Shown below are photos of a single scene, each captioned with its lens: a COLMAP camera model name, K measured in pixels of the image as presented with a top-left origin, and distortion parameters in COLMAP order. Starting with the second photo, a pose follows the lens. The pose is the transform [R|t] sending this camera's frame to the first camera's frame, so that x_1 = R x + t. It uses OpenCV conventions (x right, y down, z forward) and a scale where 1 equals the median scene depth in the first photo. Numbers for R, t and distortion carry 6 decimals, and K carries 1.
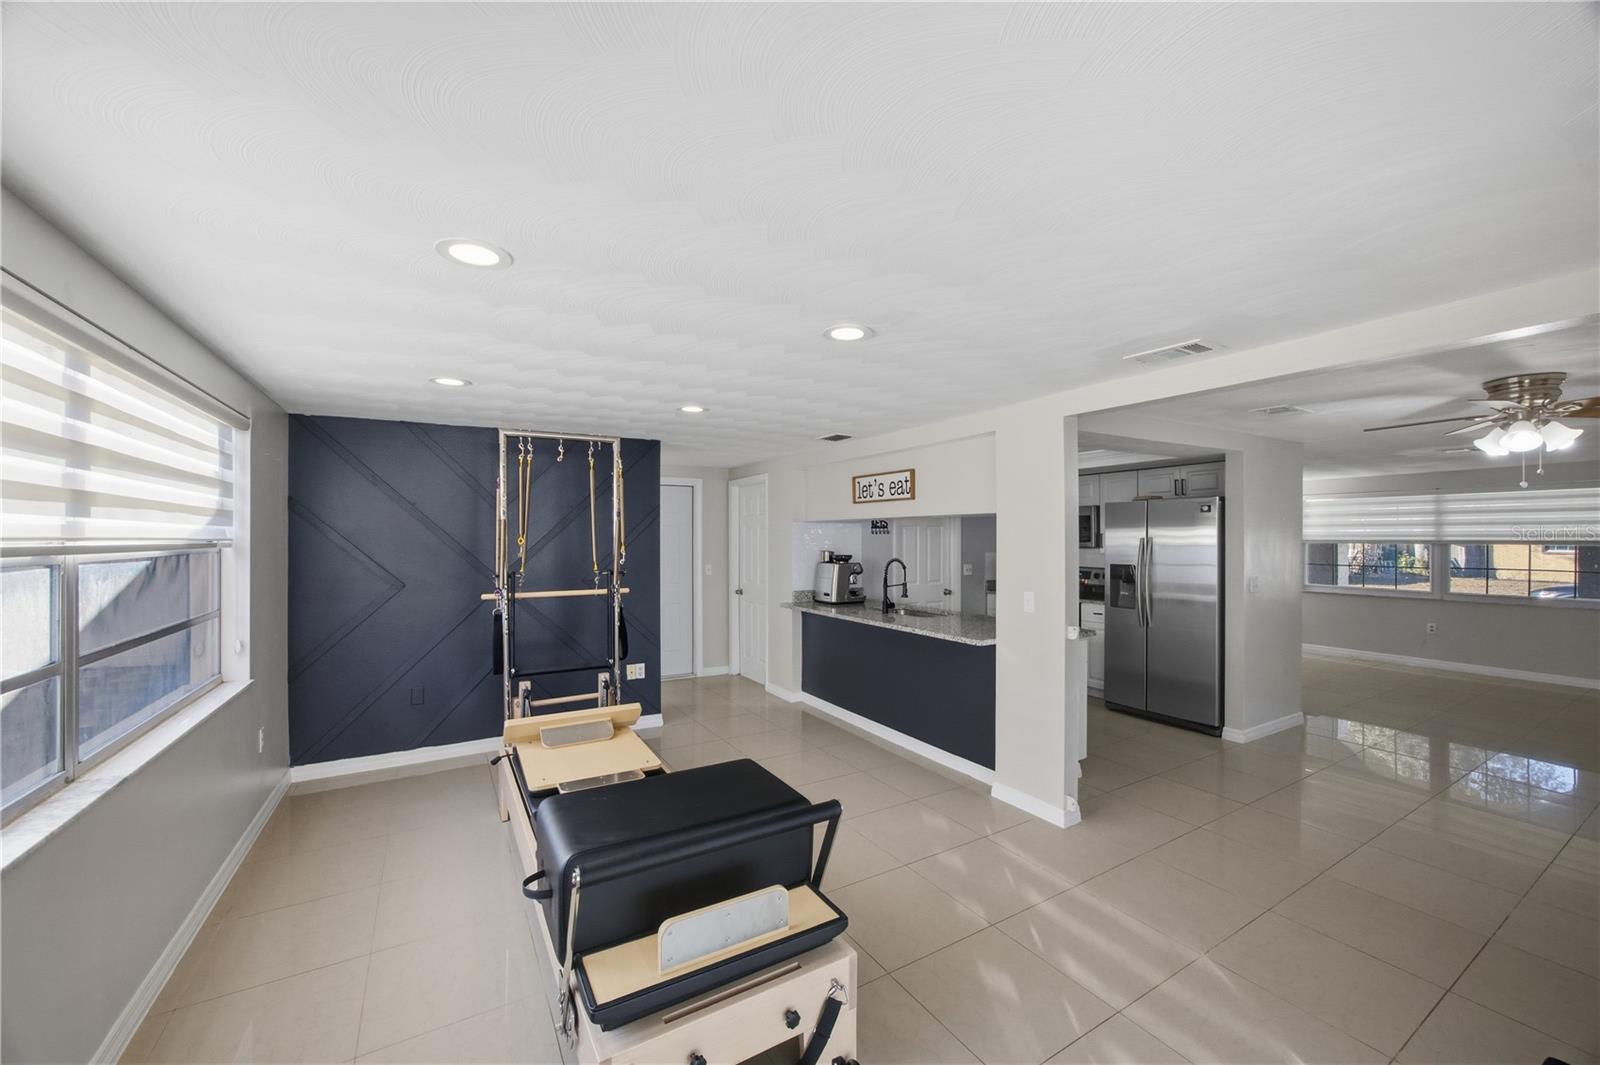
lens RADIAL K [[621.8, 0, 807.4], [0, 621.8, 530.9], [0, 0, 1]] dist [-0.001857, -0.000041]
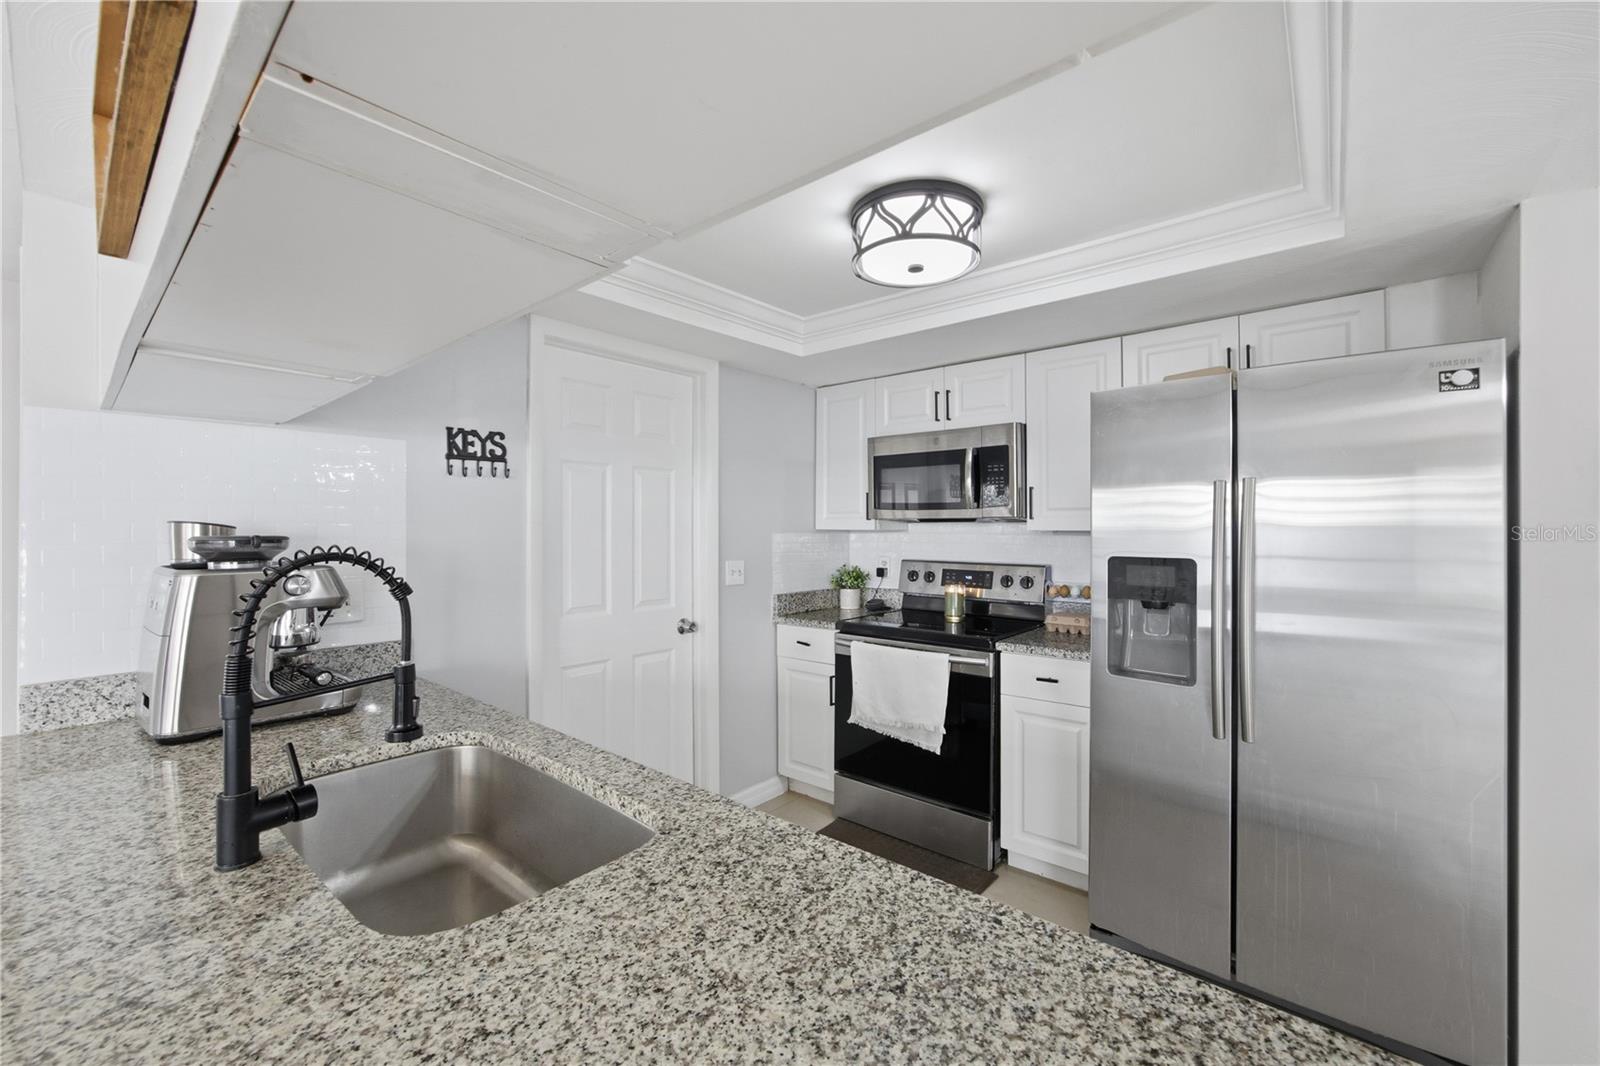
lens RADIAL K [[640.1, 0, 795.8], [0, 640.1, 529.3], [0, 0, 1]] dist [-0.001387, 0.000142]
pose [[0.946178, 0.000078, 0.323647, 0.171250], [-0.004459, 0.999908, 0.012795, 0.029278], [-0.323616, -0.013550, 0.946091, 0.626849]]
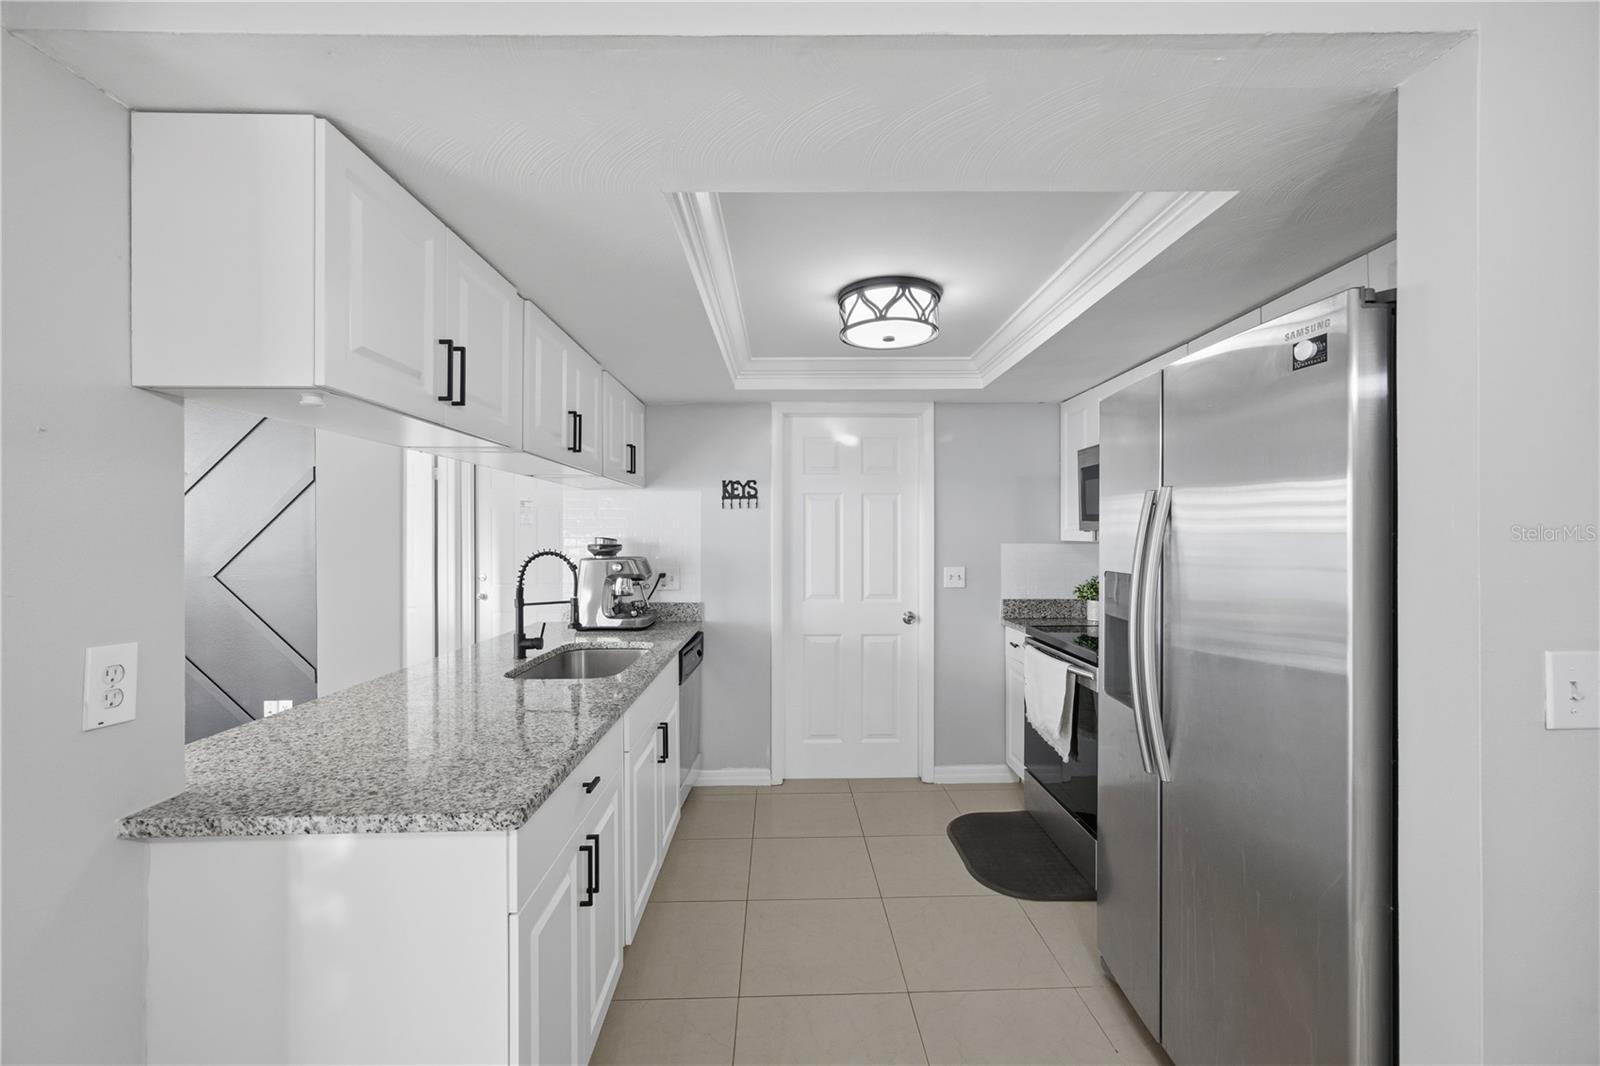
lens RADIAL K [[640.1, 0, 795.8], [0, 640.1, 529.3], [0, 0, 1]] dist [-0.001387, 0.000142]
pose [[0.873729, -0.005993, -0.486377, 0.451109], [0.007563, 0.999971, 0.001265, 0.024117], [0.486355, -0.004784, 0.873748, 0.530847]]
